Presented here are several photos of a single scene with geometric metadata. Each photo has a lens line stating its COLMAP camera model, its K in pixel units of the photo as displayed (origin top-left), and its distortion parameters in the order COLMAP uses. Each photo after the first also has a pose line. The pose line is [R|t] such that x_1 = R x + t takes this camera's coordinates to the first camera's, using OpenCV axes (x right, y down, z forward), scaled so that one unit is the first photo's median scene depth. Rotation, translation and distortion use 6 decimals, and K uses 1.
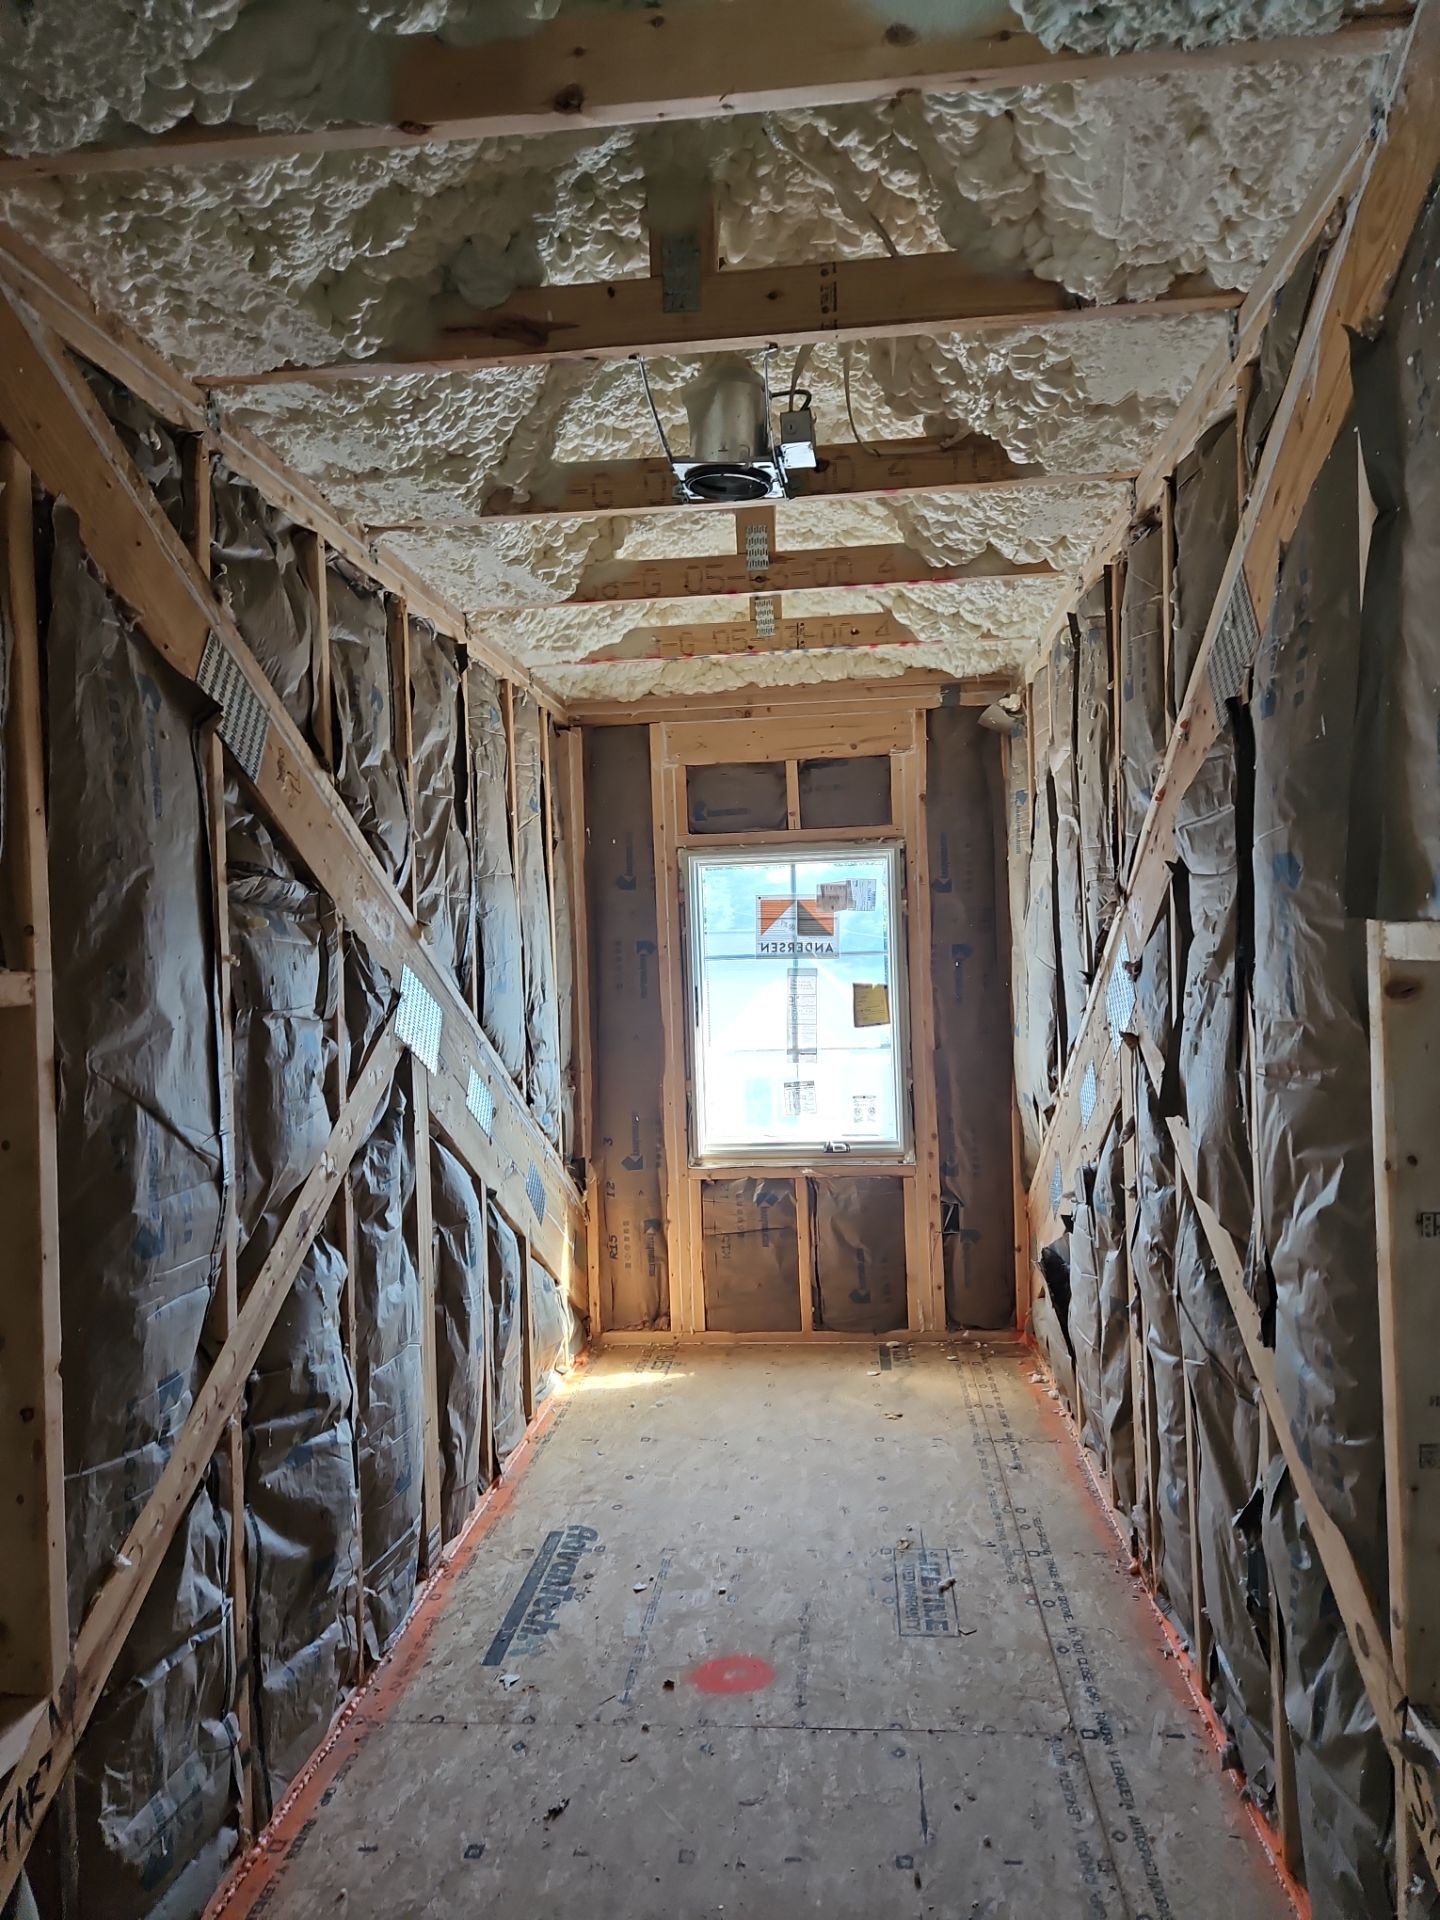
lens RADIAL K [[1287.8, 0, 726.5], [0, 1287.8, 961.4], [0, 0, 1]] dist [0.057699, 0.000416]
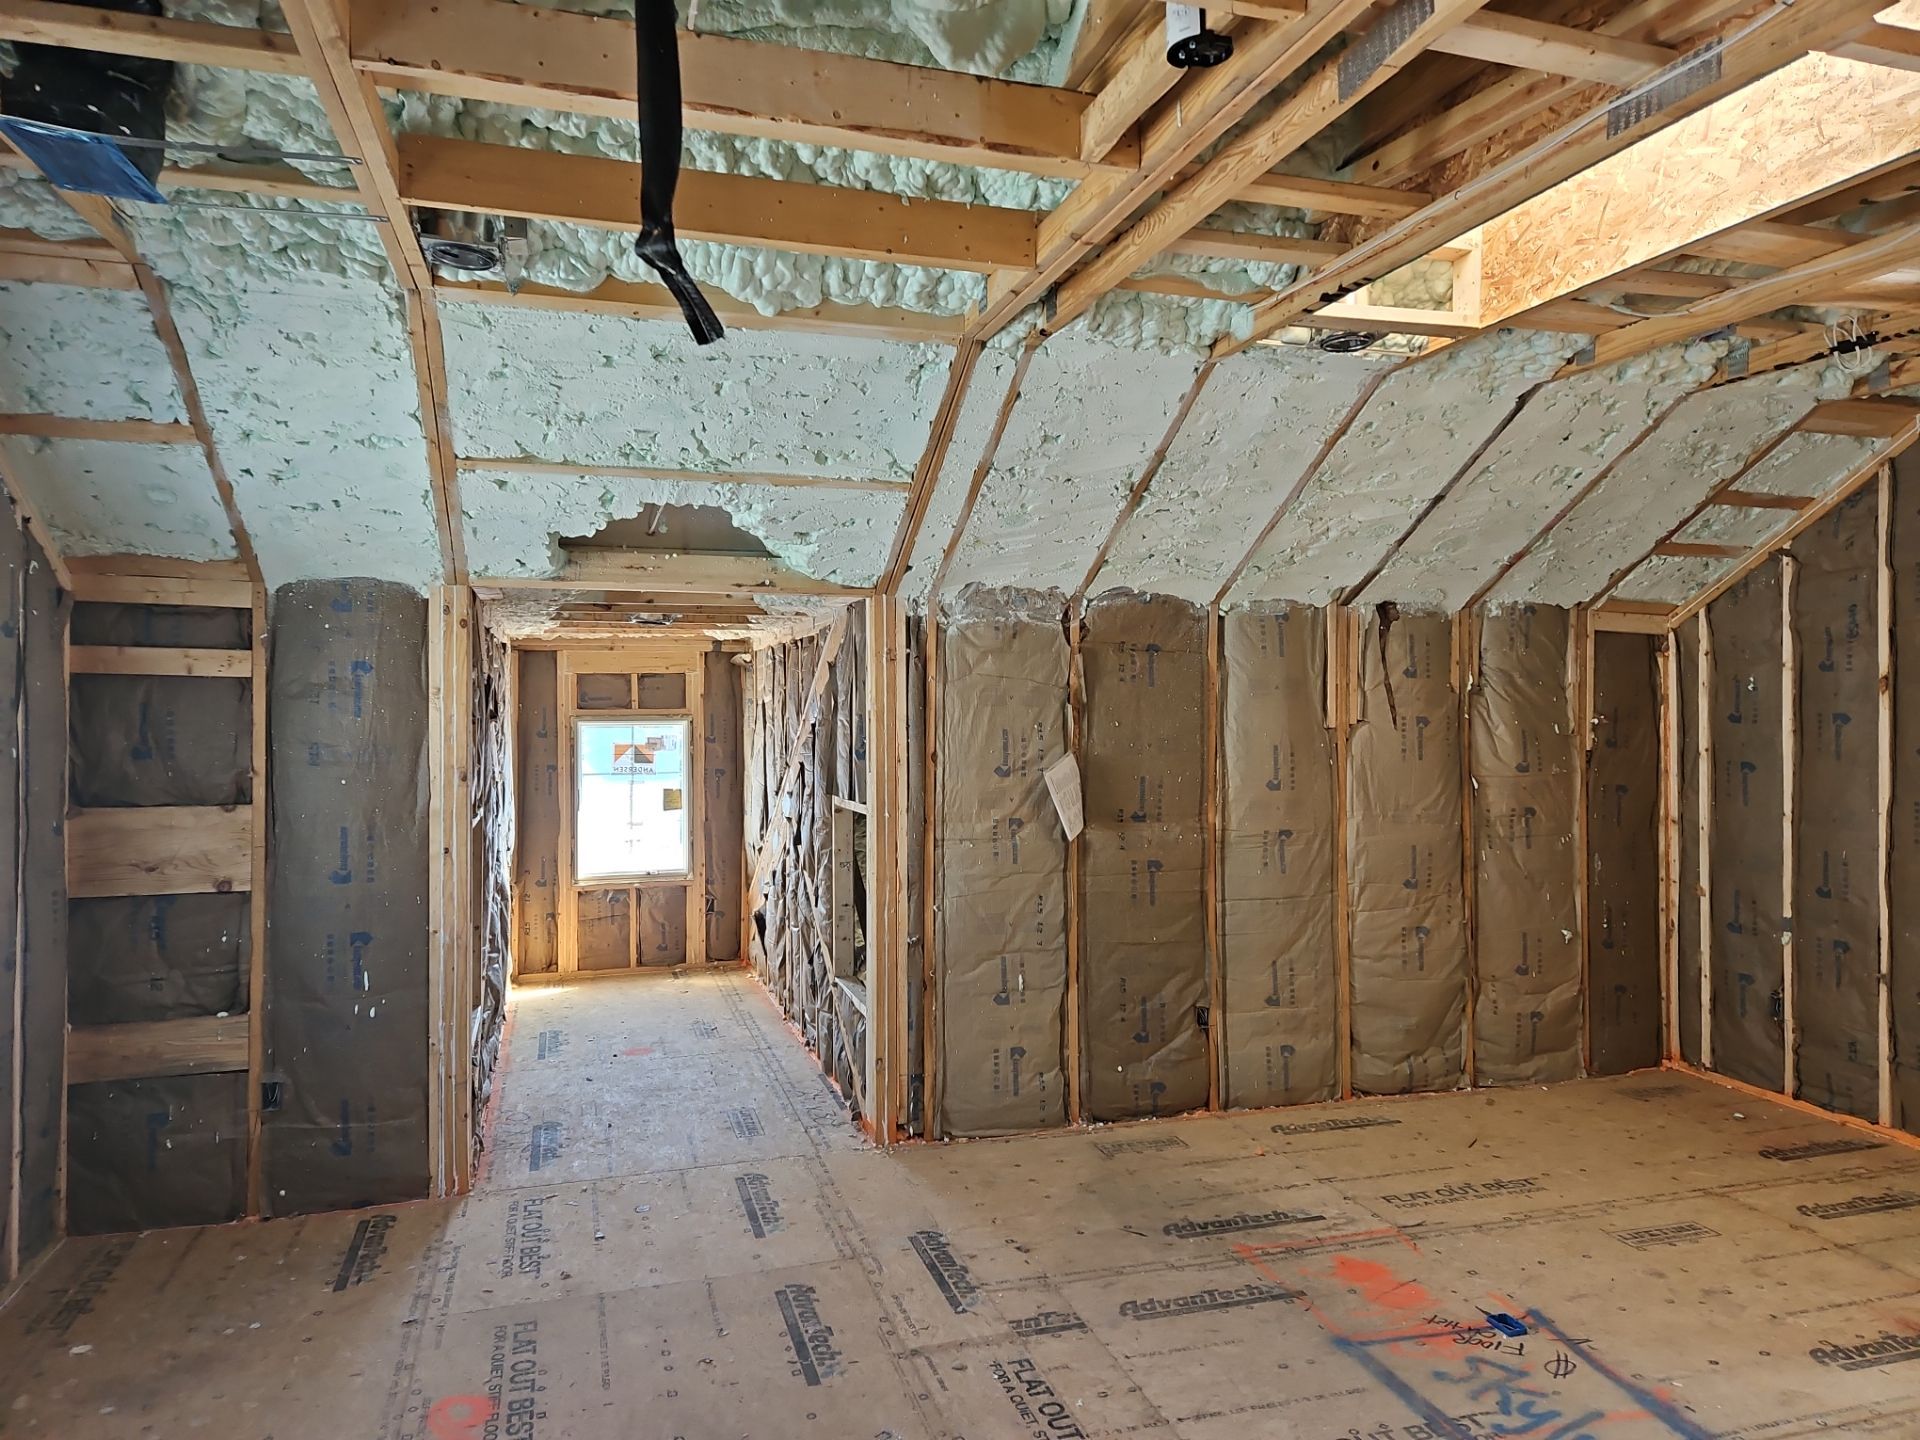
lens RADIAL K [[1287.8, 0, 964.3], [0, 1287.8, 720.1], [0, 0, 1]] dist [0.057699, 0.000416]
pose [[0.922444, 0.025373, 0.385297, -0.242798], [-0.023232, 0.999678, -0.010211, -0.078260], [-0.385432, 0.000468, 0.922736, -1.002841]]
